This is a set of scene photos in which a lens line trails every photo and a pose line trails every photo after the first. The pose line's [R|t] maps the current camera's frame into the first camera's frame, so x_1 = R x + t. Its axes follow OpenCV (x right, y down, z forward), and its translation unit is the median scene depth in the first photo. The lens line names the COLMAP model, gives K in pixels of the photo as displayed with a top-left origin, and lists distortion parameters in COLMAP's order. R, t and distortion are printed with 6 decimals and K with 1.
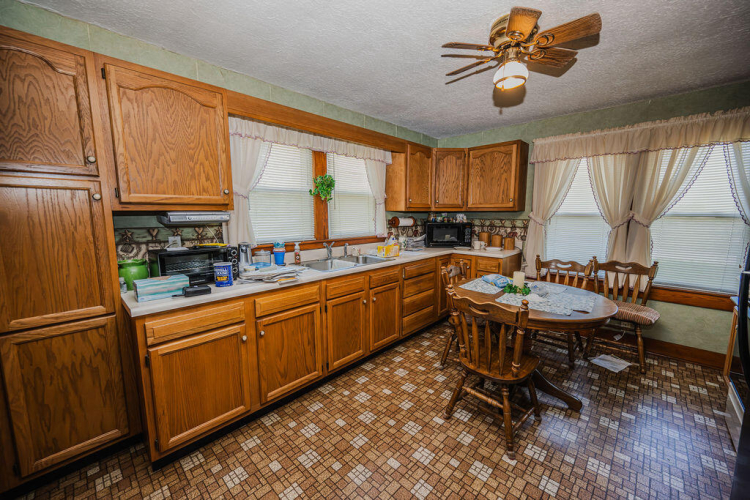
lens RADIAL K [[300.3, 0, 376.7], [0, 300.3, 252.3], [0, 0, 1]] dist [-0.004234, 0.000039]
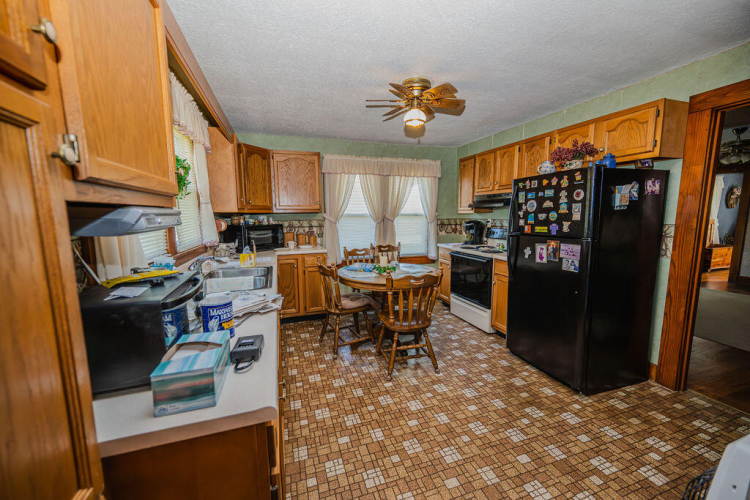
lens RADIAL K [[300.3, 0, 376.7], [0, 300.3, 252.3], [0, 0, 1]] dist [-0.004234, 0.000039]
pose [[0.462653, -0.117168, 0.878763, -0.465569], [0.128380, 0.989634, 0.064361, -0.028220], [-0.877195, 0.083039, 0.472899, 0.243617]]
